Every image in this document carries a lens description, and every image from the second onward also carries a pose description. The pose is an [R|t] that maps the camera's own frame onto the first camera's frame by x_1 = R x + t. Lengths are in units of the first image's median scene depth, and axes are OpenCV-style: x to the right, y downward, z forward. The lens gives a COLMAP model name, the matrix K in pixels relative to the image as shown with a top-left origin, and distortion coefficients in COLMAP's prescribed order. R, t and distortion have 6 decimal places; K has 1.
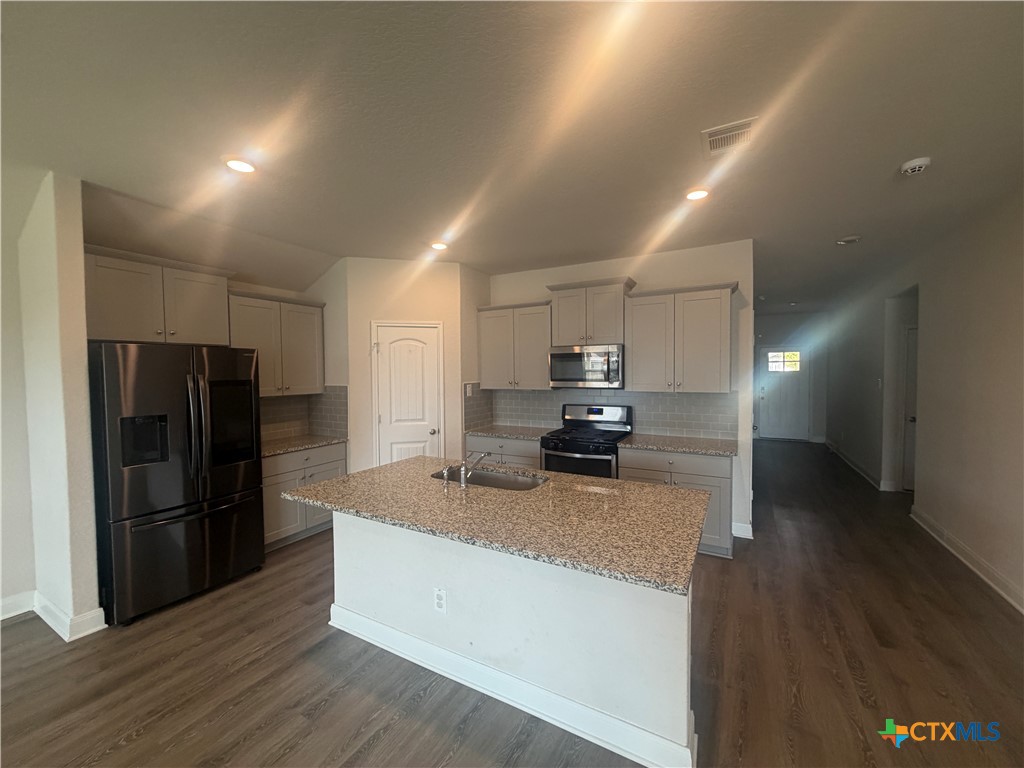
lens RADIAL K [[408.9, 0, 510.6], [0, 408.9, 384.3], [0, 0, 1]] dist [0.000584, 0.000339]
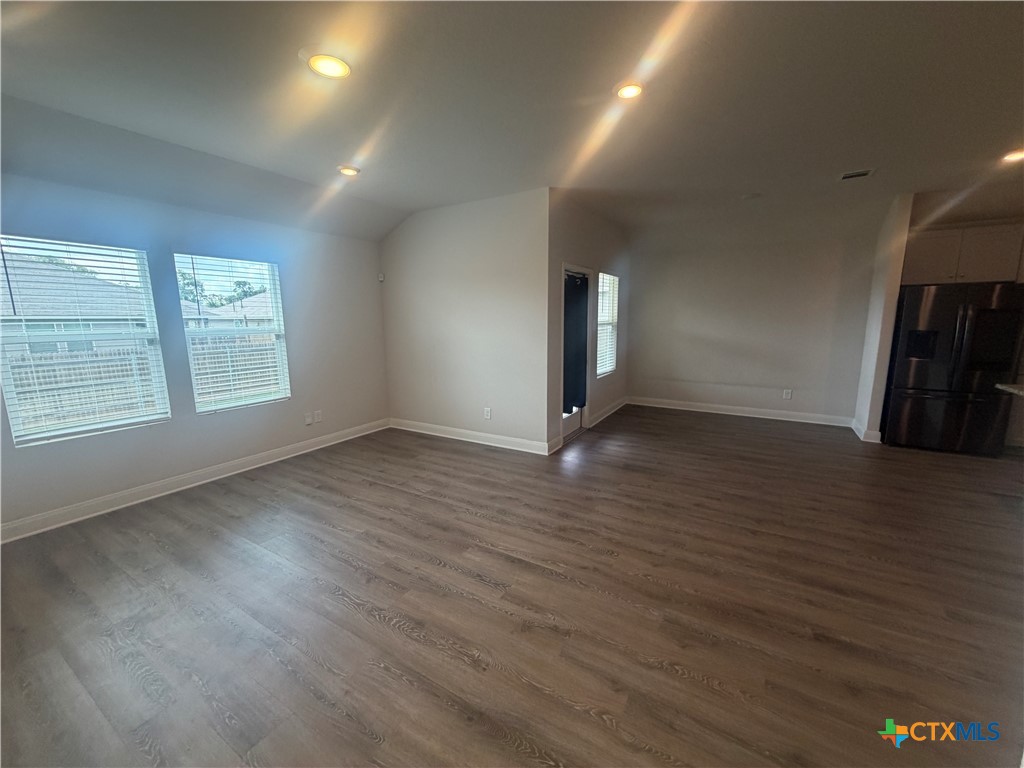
lens RADIAL K [[408.9, 0, 509.8], [0, 408.9, 385.7], [0, 0, 1]] dist [0.000584, 0.000339]
pose [[-0.035166, 0.173871, -0.984140, 0.740579], [-0.025700, 0.984266, 0.174812, 0.044646], [0.999051, 0.031439, -0.030144, -0.549426]]
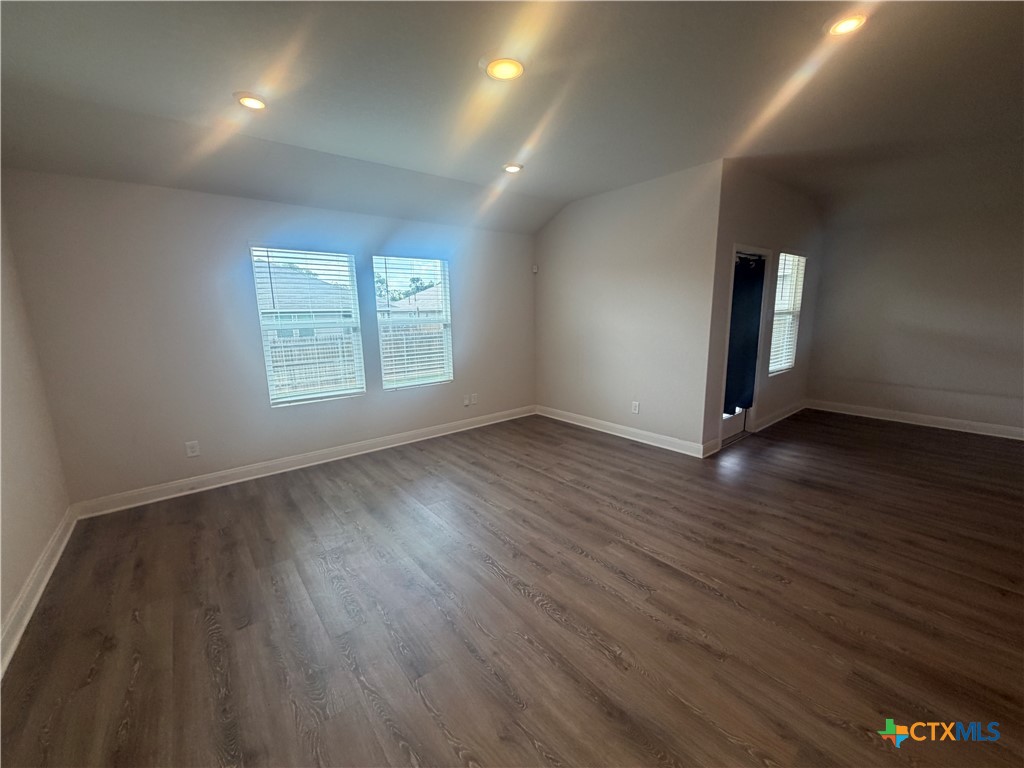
lens RADIAL K [[408.9, 0, 510.3], [0, 408.9, 385.9], [0, 0, 1]] dist [0.000584, 0.000339]
pose [[-0.372552, 0.185327, -0.909318, 0.742344], [-0.011646, 0.978845, 0.204269, 0.046220], [0.927938, 0.086691, -0.362512, -0.567844]]
